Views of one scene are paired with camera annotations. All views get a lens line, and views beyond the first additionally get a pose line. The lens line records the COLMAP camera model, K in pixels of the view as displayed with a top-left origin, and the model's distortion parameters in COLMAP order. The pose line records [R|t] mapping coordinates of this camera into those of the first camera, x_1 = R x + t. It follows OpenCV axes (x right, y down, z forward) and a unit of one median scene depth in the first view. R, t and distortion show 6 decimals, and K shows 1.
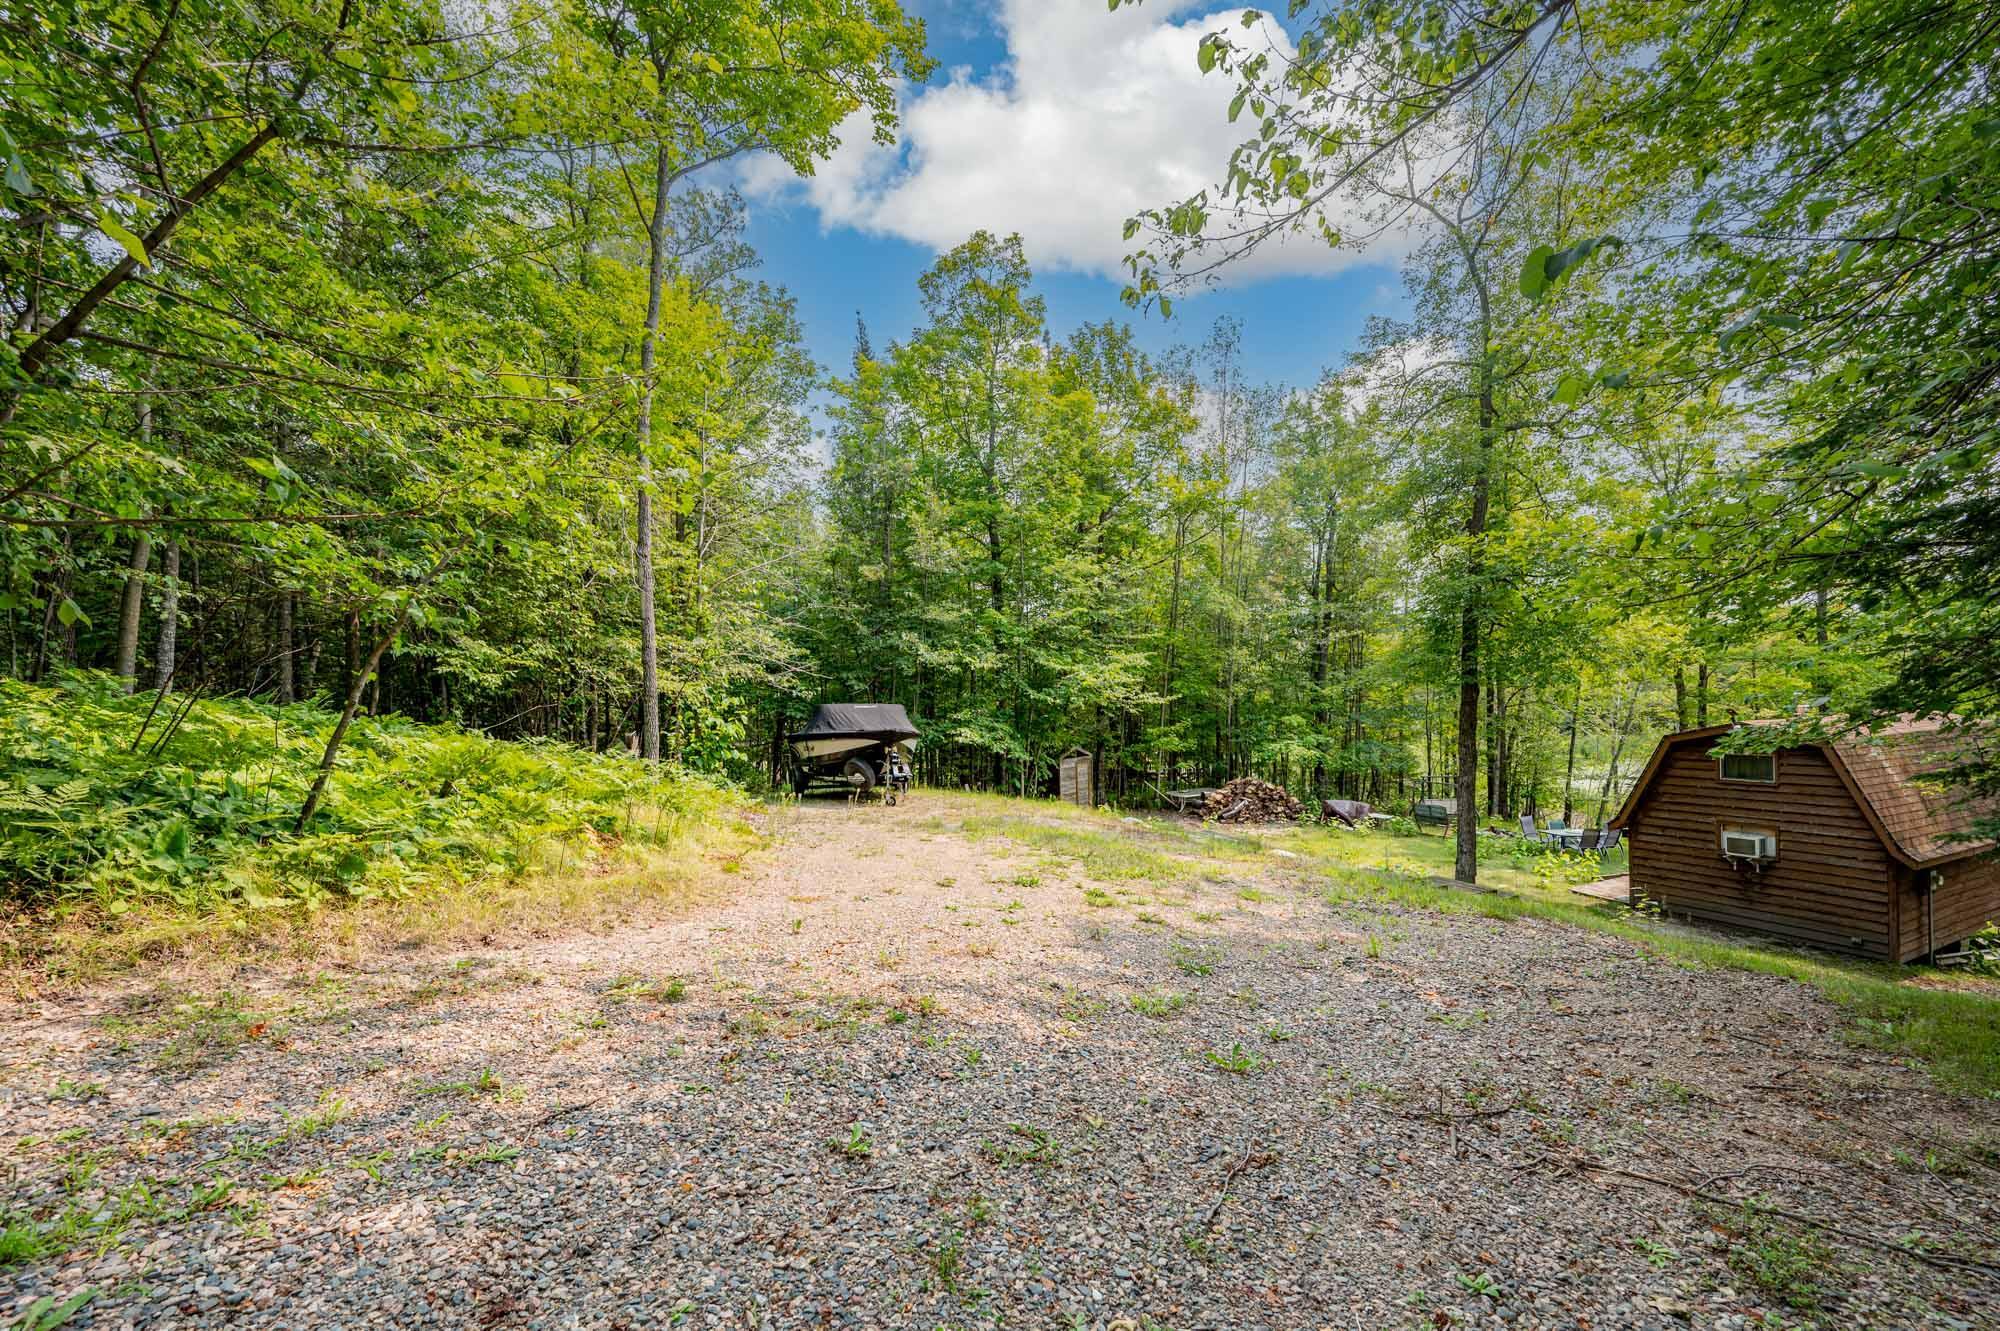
lens RADIAL K [[1066.0, 0, 1000.0], [0, 1066.0, 665.5], [0, 0, 1]] dist [-0.000356, -0.000194]
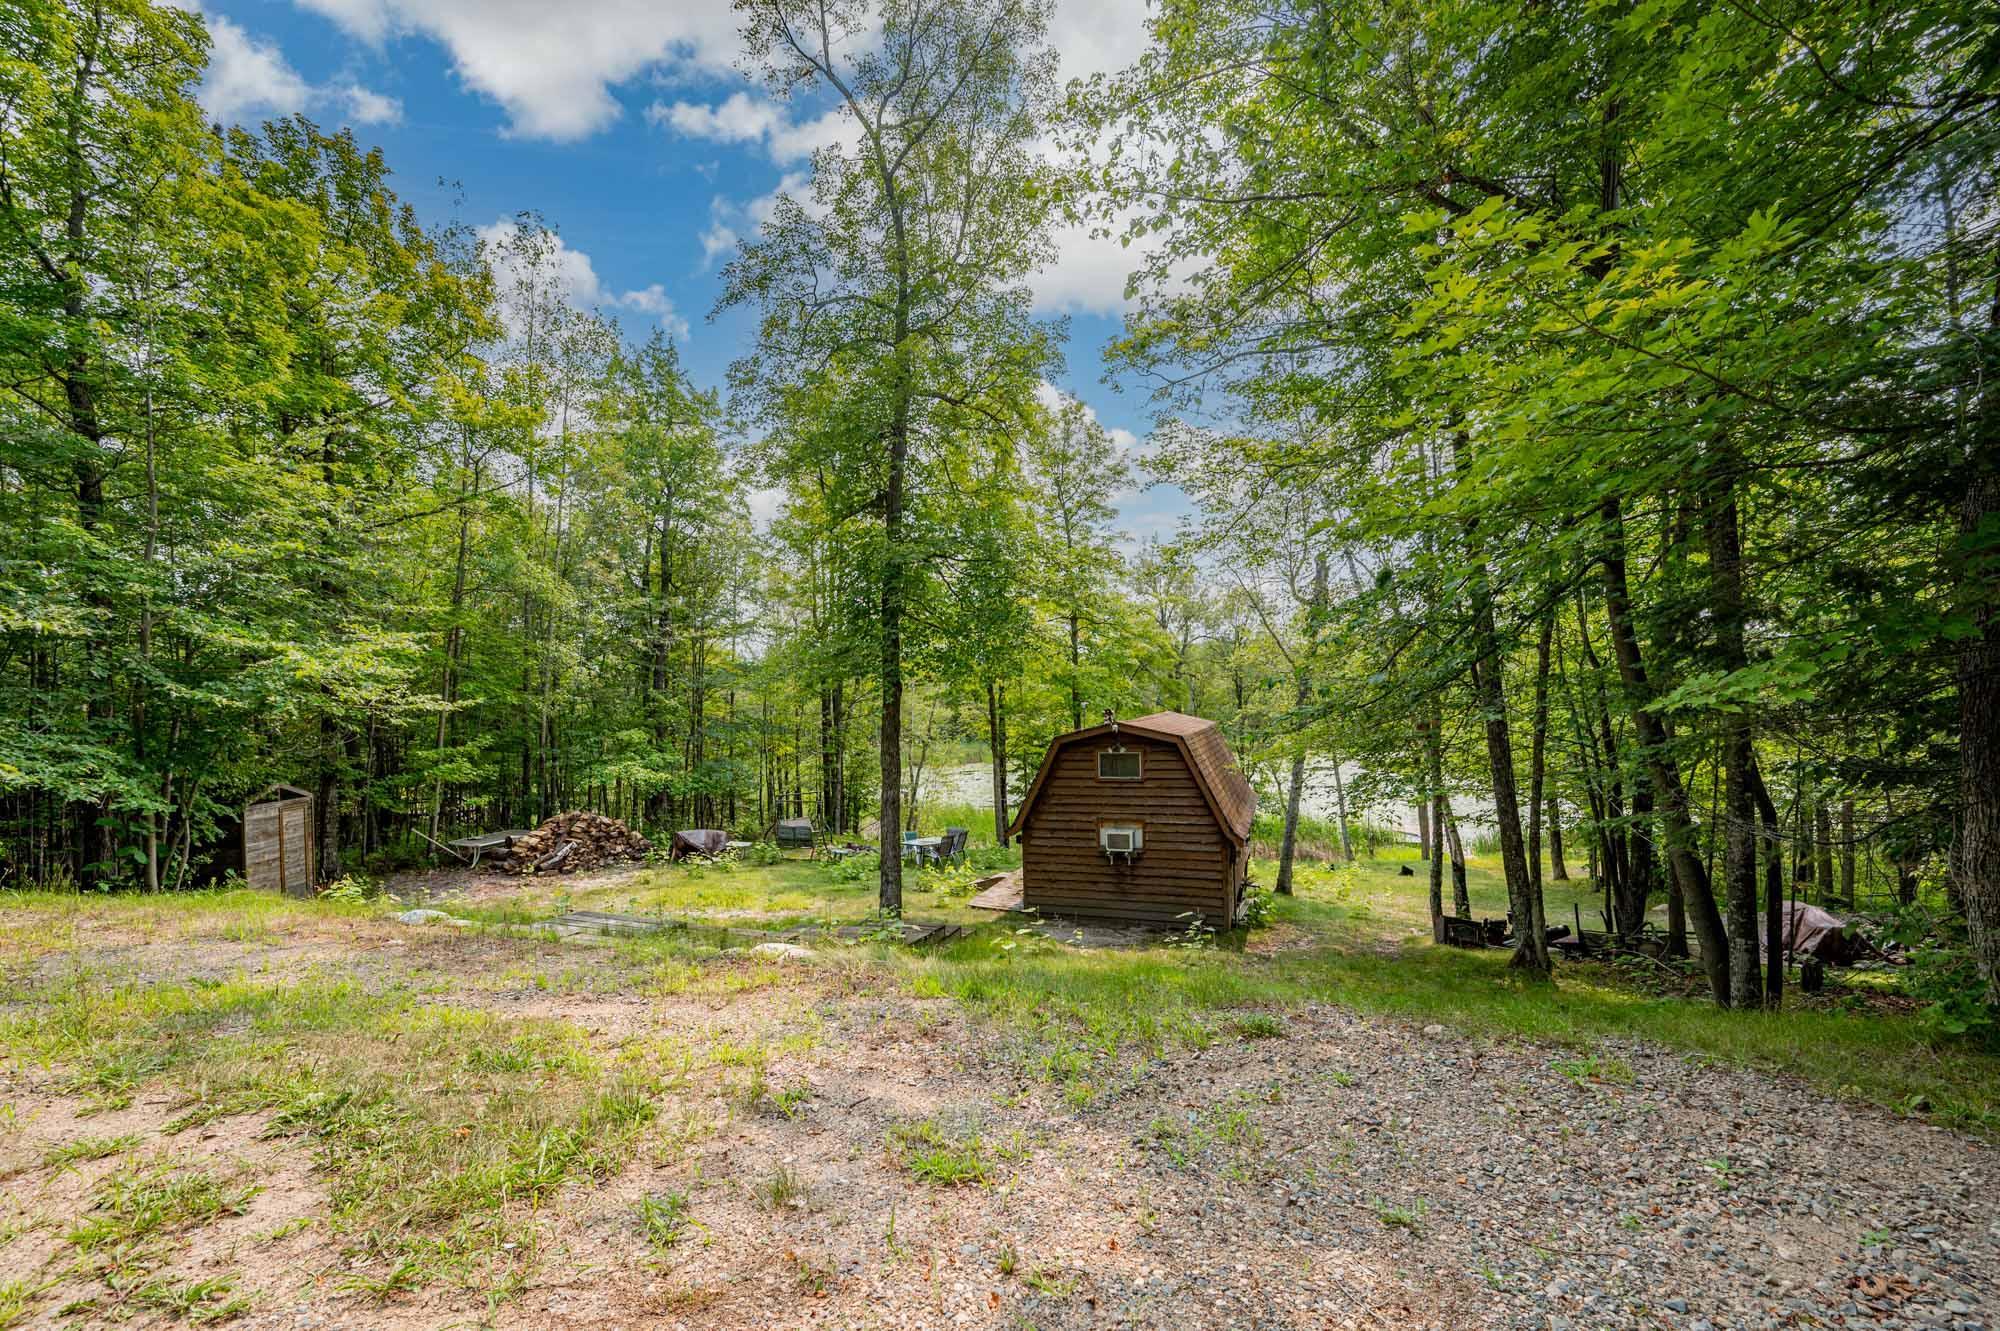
lens RADIAL K [[849.2, 0, 1000.3], [0, 849.2, 719.2], [0, 0, 1]] dist [-0.000181, 0.000111]
pose [[0.710197, -0.001070, 0.704003, 0.021936], [-0.007575, 0.999929, 0.009161, 0.031762], [-0.703963, -0.011839, 0.710138, 0.361404]]
